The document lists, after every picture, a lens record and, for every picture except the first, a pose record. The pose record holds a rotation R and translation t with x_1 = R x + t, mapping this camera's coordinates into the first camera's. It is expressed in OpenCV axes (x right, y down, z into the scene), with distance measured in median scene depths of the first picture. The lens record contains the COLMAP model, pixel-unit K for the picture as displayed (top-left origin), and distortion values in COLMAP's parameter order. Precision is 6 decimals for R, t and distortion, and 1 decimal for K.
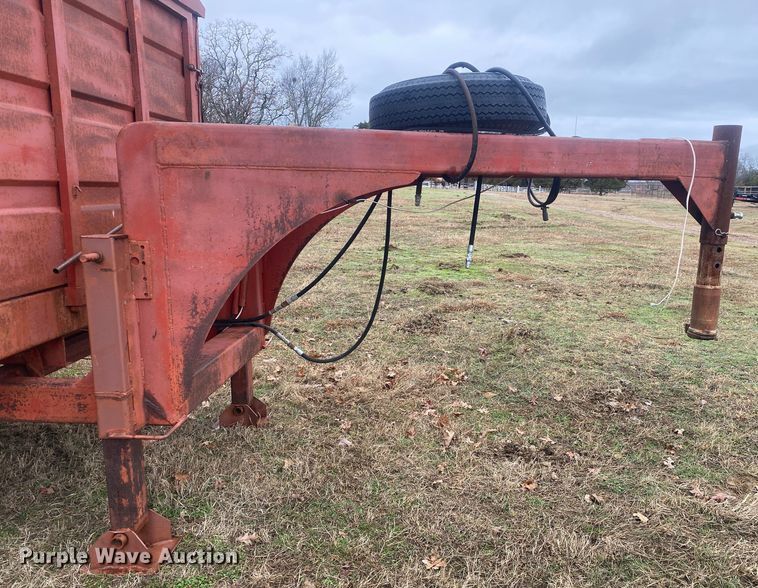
lens RADIAL K [[638.3, 0, 424.5], [0, 638.3, 317.5], [0, 0, 1]] dist [0.062730, -0.074198]
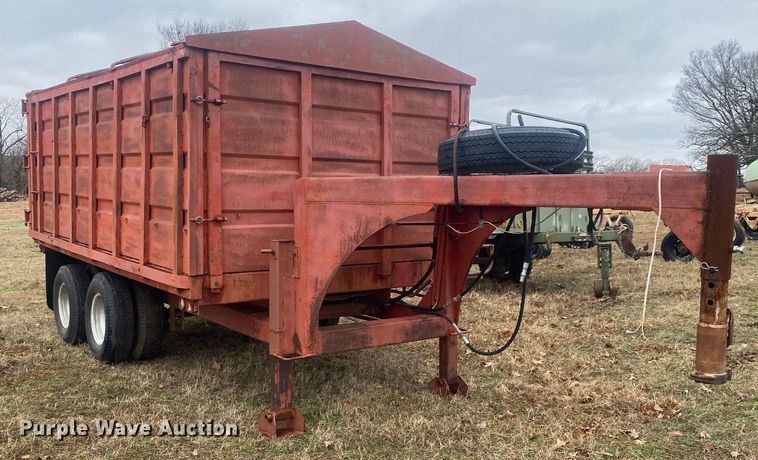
lens RADIAL K [[704.1, 0, 378.6], [0, 704.1, 253.1], [0, 0, 1]] dist [0.095140, -0.004677]
pose [[0.619747, 0.055145, -0.782862, 1.129371], [-0.152144, 0.987046, -0.050917, -0.030144], [0.769913, 0.150664, 0.620108, -0.010300]]
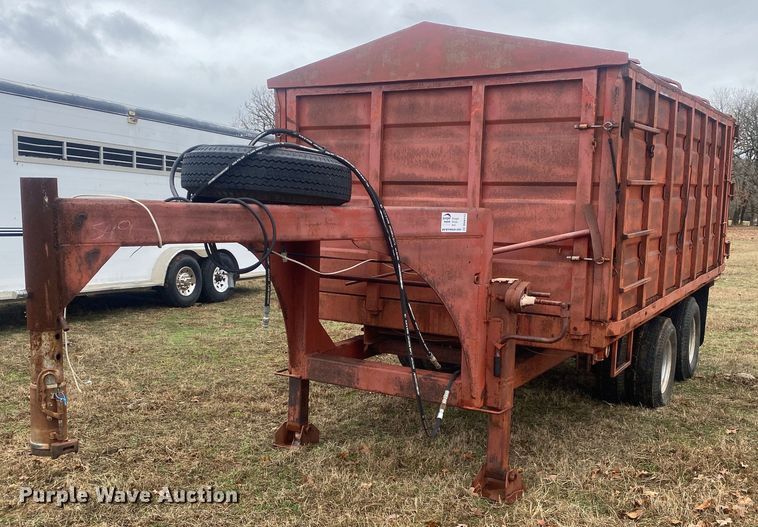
lens RADIAL K [[763.5, 0, 378.2], [0, 763.5, 299.8], [0, 0, 1]] dist [0.091969, -0.007209]
pose [[-0.497149, 0.085912, -0.863401, 1.231342], [-0.201619, 0.956409, 0.211260, -0.500652], [0.843915, 0.279106, -0.458157, 2.075656]]
